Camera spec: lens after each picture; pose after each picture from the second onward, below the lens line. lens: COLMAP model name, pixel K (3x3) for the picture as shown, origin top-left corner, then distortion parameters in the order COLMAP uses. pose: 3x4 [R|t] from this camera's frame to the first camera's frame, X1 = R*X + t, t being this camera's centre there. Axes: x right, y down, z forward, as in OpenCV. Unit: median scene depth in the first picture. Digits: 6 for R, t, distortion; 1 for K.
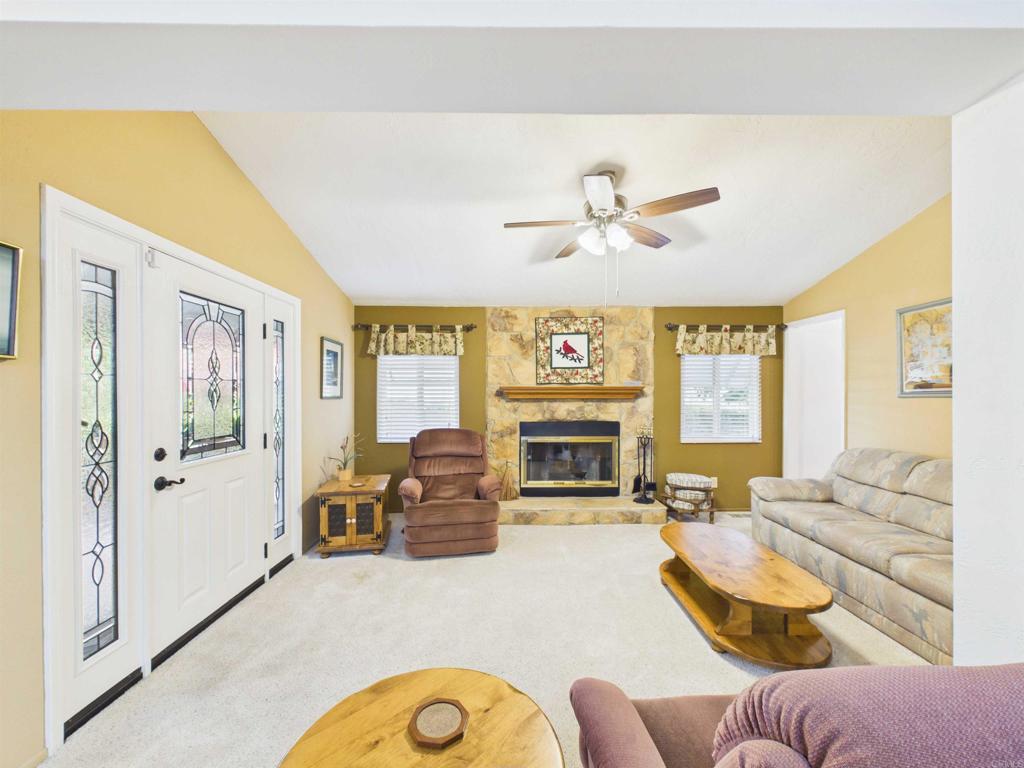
lens RADIAL K [[411.0, 0, 512.9], [0, 411.0, 389.6], [0, 0, 1]] dist [-0.000212, 0.000592]
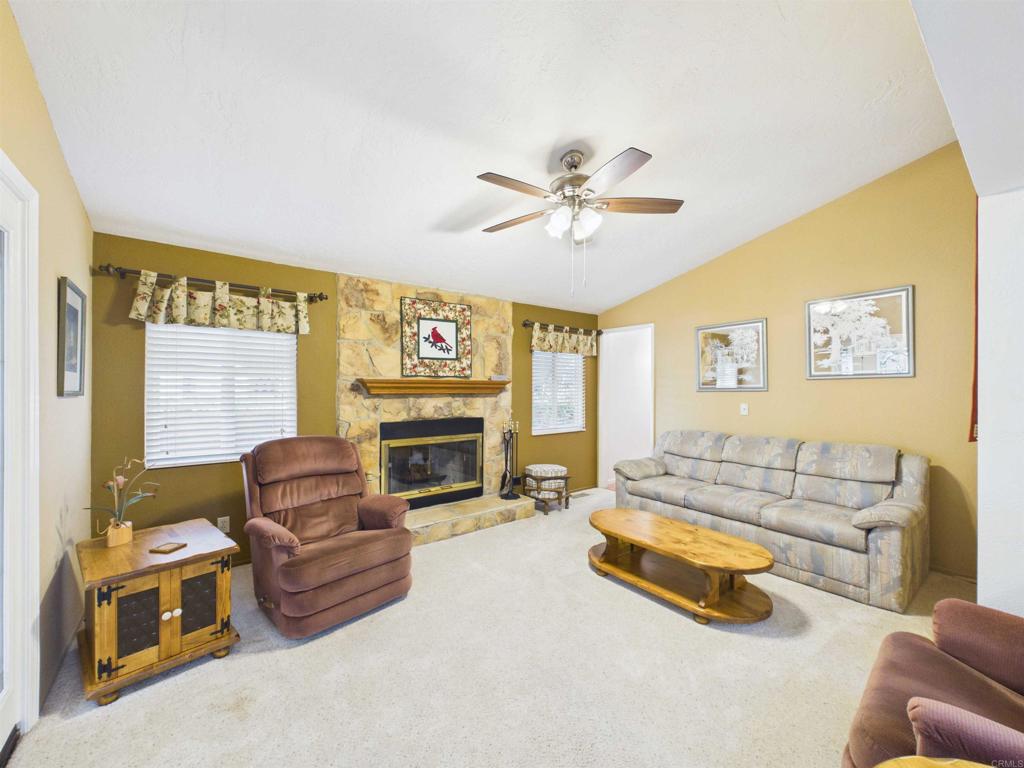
lens RADIAL K [[411.0, 0, 512.4], [0, 411.0, 383.6], [0, 0, 1]] dist [-0.000212, 0.000592]
pose [[0.798622, 0.009610, 0.601757, -0.280508], [-0.008817, 0.999952, -0.004267, 0.002794], [-0.601769, -0.001898, 0.798668, 0.211934]]
